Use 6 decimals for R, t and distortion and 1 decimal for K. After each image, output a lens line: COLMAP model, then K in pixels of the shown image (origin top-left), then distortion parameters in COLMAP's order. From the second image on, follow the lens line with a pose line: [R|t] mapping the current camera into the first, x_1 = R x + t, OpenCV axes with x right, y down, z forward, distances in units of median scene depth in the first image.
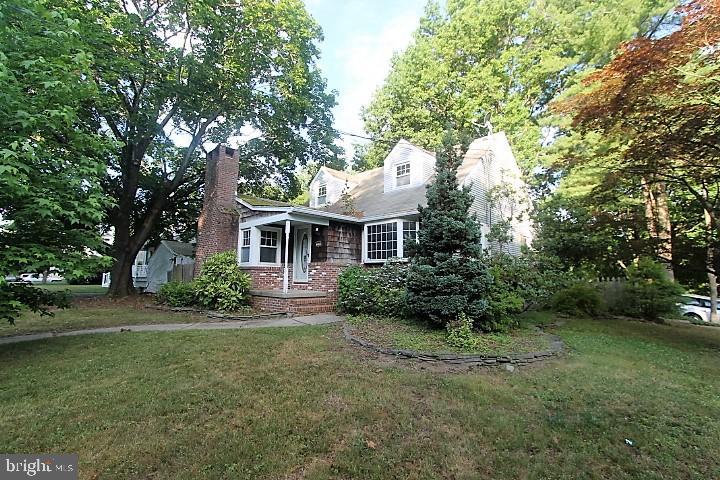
lens RADIAL K [[336.0, 0, 368.1], [0, 336.0, 233.8], [0, 0, 1]] dist [-0.023338, 0.004539]
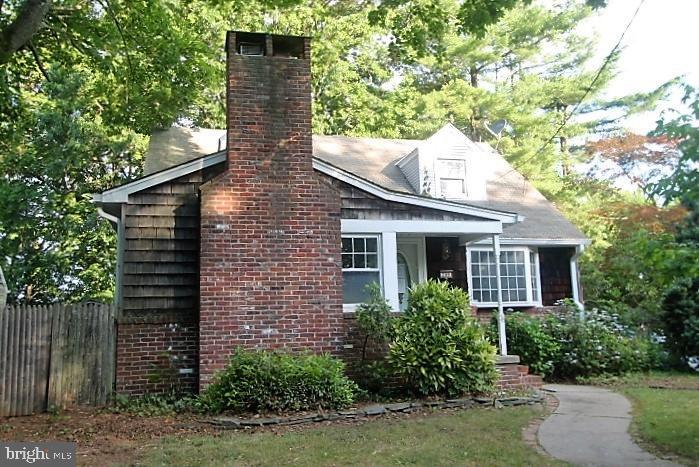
lens RADIAL K [[639.2, 0, 357.9], [0, 639.2, 230.7], [0, 0, 1]] dist [-0.003341, -0.011300]
pose [[0.522468, 0.112843, 0.845159, -1.167347], [-0.071760, 0.993507, -0.088288, 0.063048], [-0.849634, -0.014521, 0.527173, 0.527330]]
